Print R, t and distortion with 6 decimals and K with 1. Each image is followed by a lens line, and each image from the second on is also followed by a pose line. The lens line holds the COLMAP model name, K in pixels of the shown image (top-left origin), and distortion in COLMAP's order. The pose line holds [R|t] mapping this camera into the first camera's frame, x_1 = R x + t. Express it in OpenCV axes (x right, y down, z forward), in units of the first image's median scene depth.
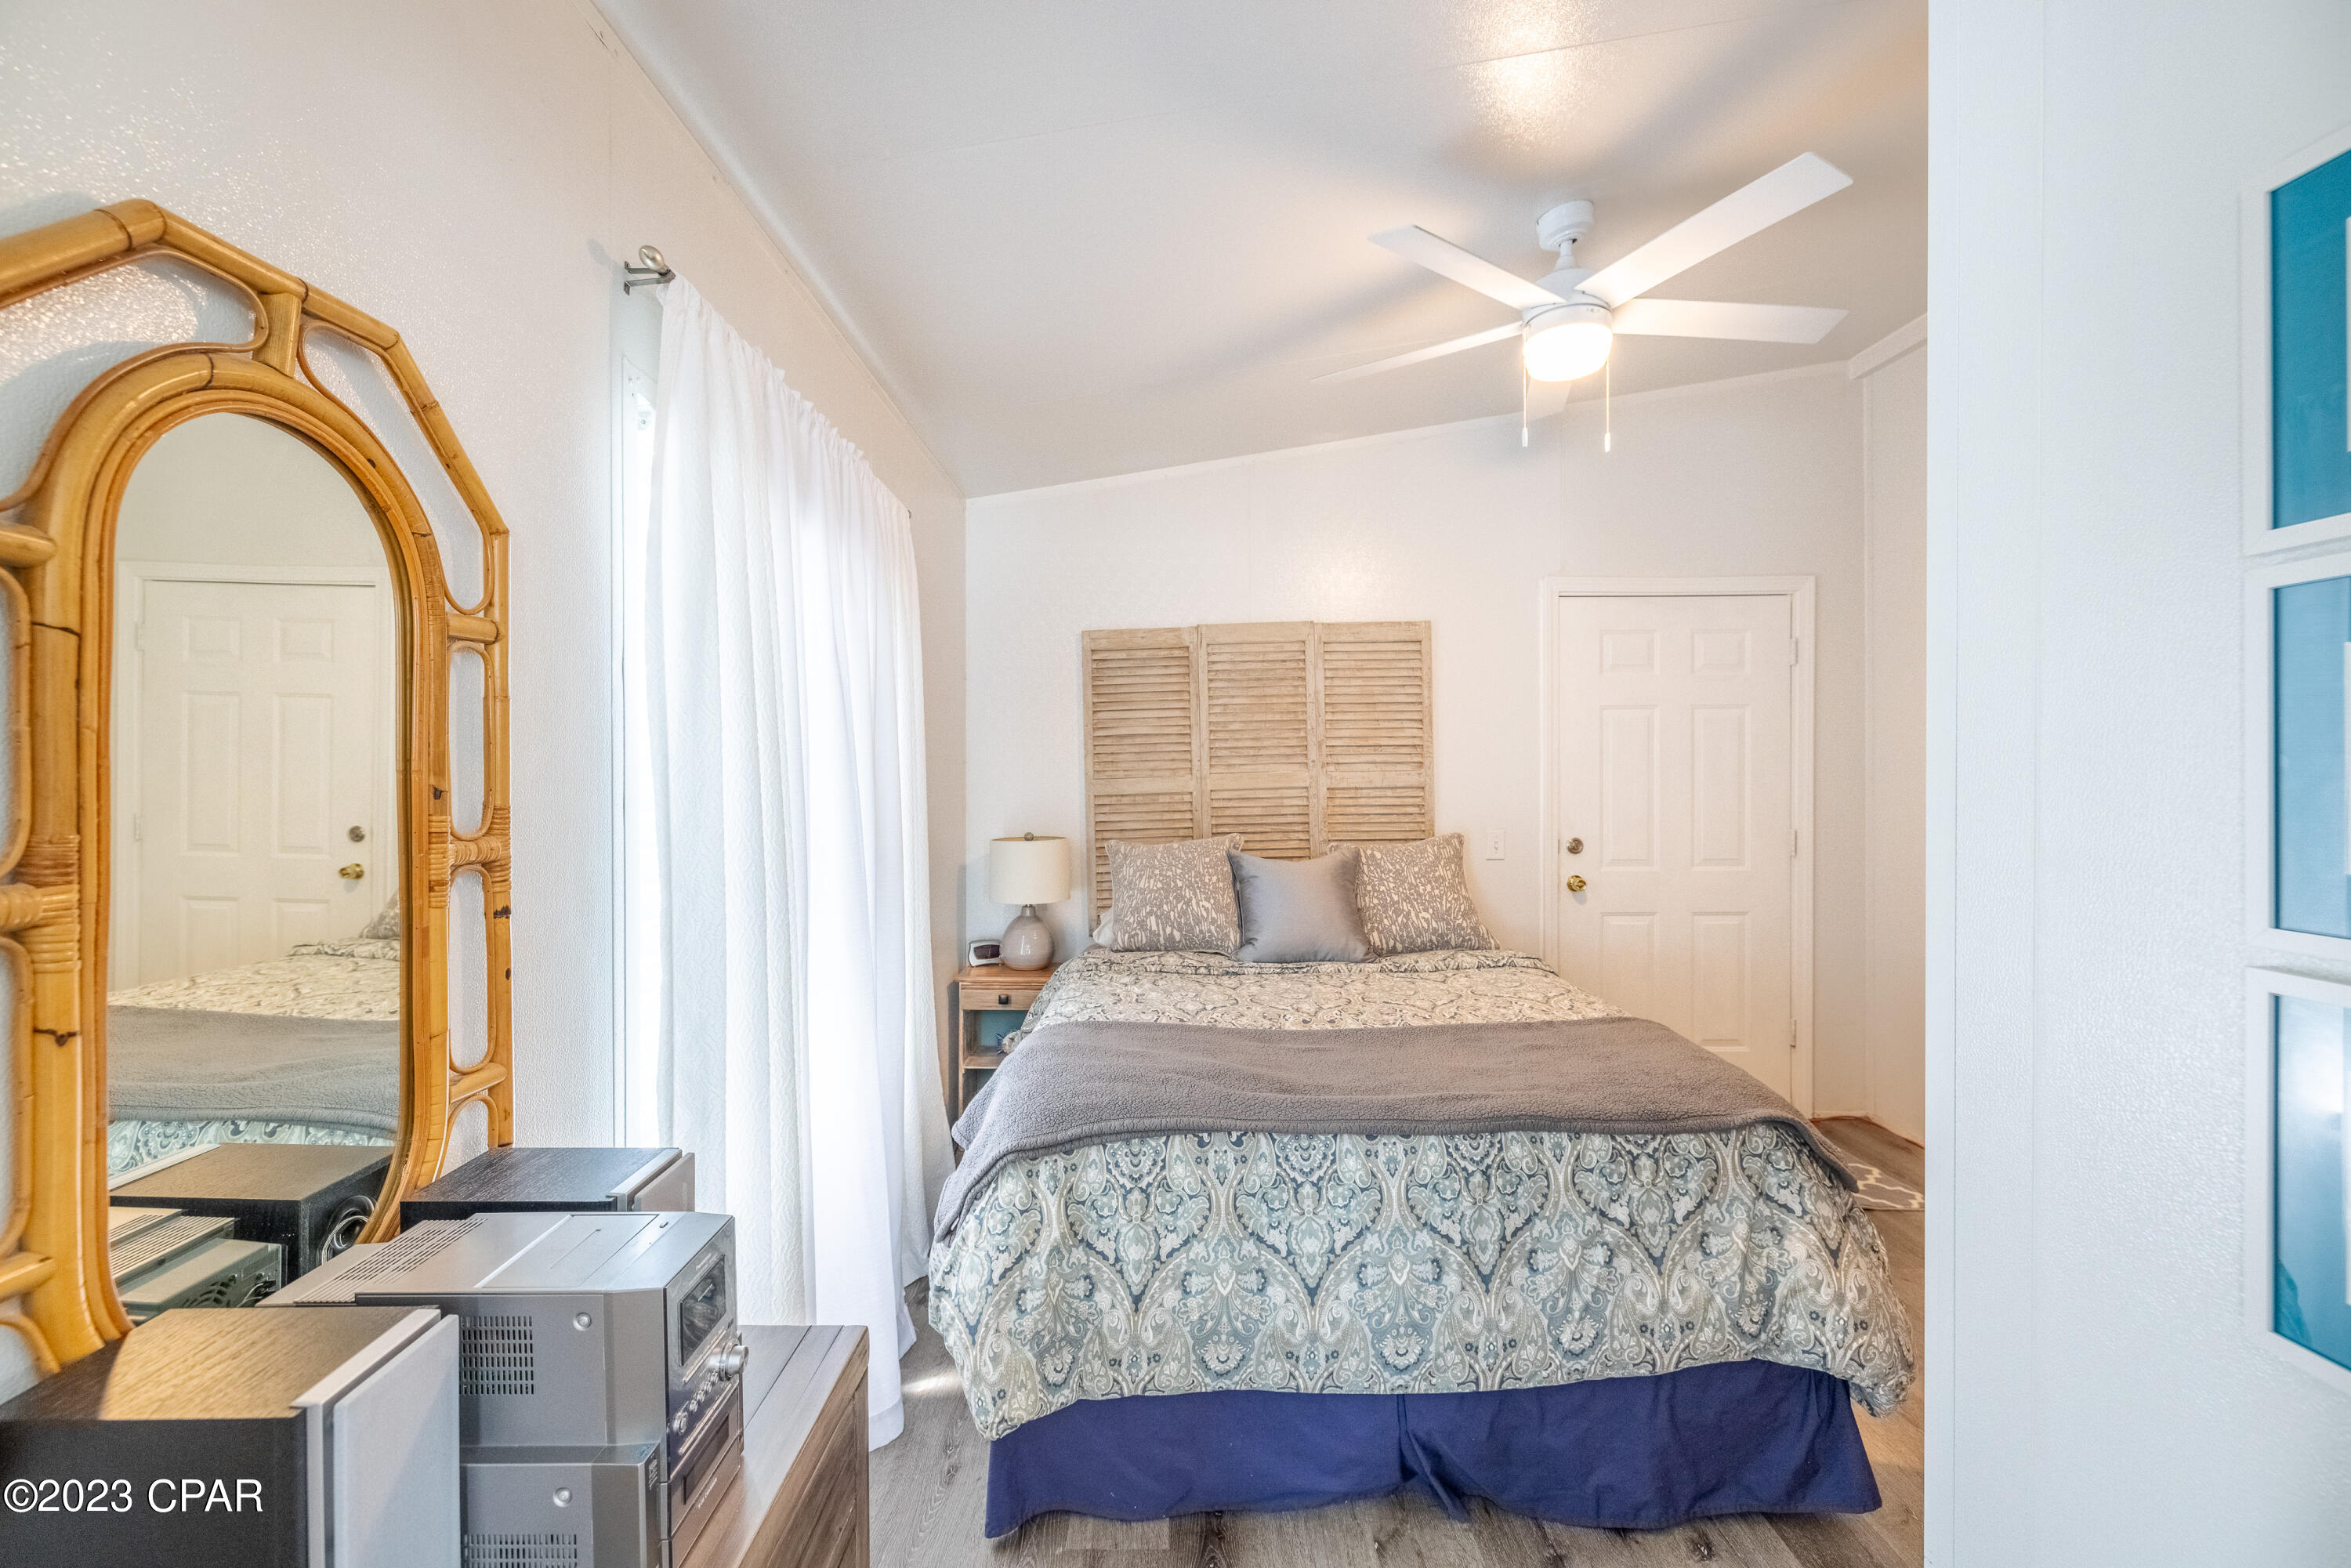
lens RADIAL K [[986.8, 0, 1173.8], [0, 986.8, 775.2], [0, 0, 1]] dist [-0.004493, 0.000311]
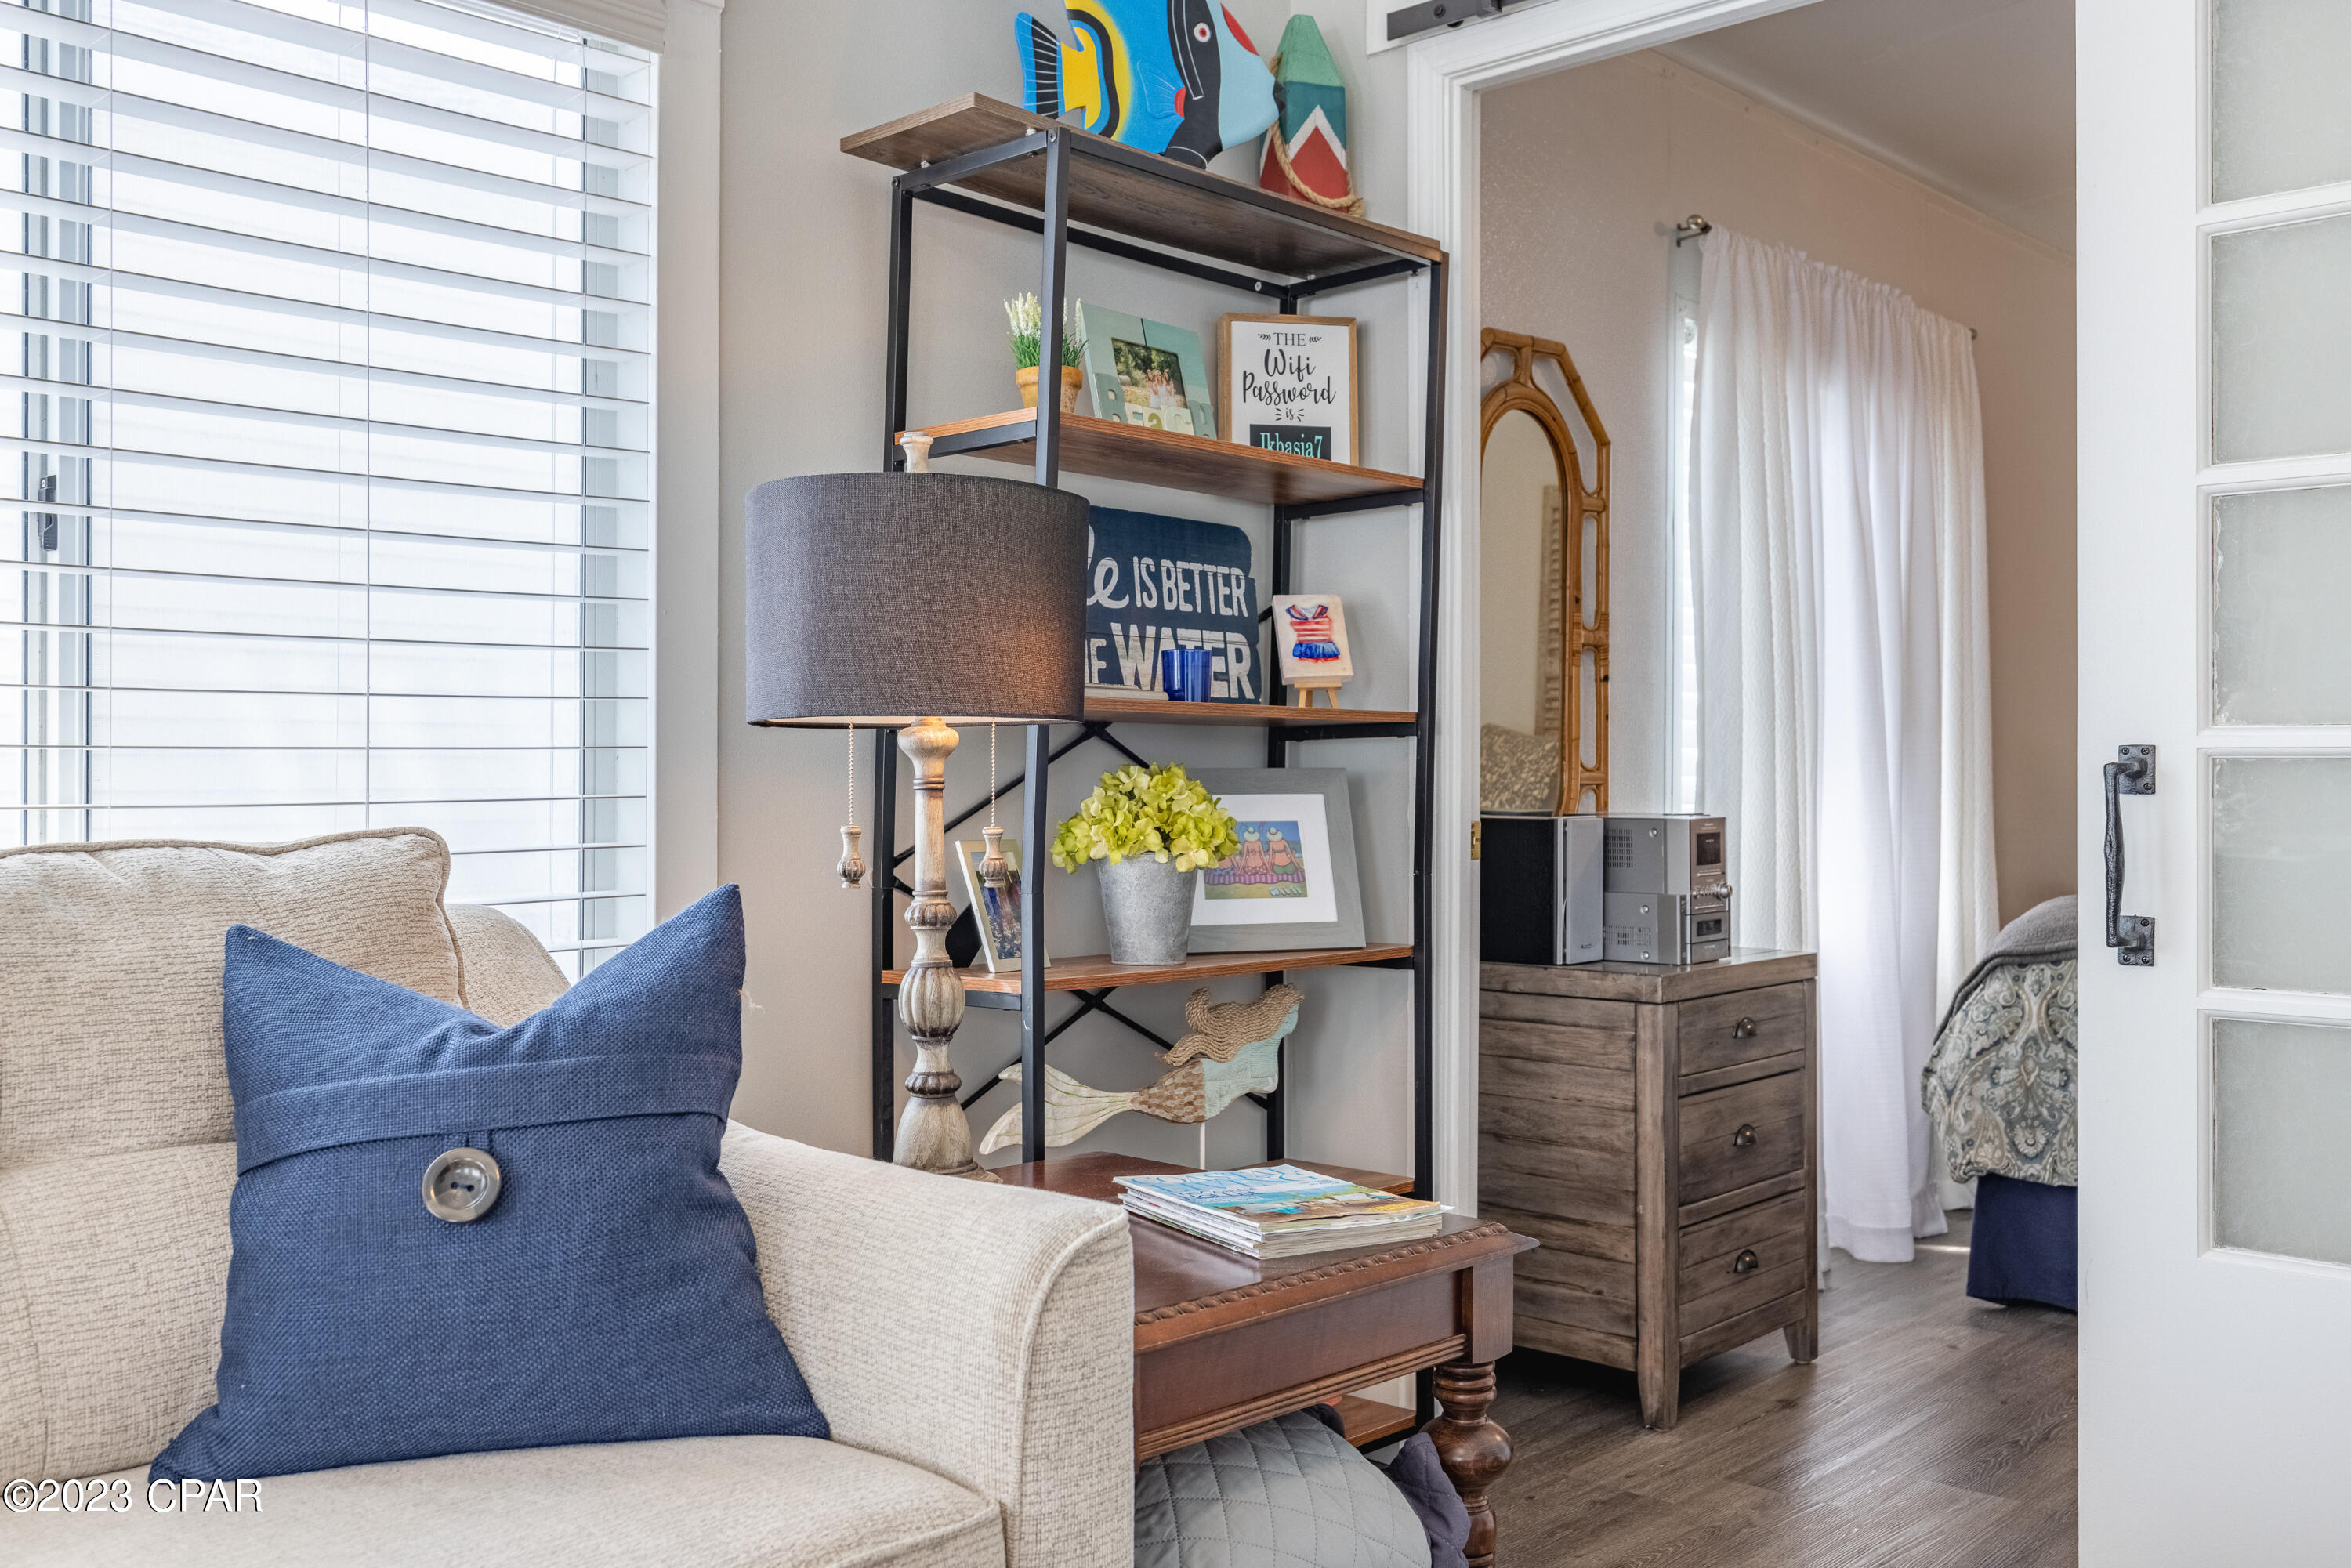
lens RADIAL K [[2145.3, 0, 1170.1], [0, 2145.3, 778.1], [0, 0, 1]] dist [0.040427, 0.000000]
pose [[0.741984, 0.005839, -0.670392, 0.754394], [-0.006886, 0.999976, 0.001088, 0.198792], [0.670382, 0.003809, 0.742007, -1.369218]]
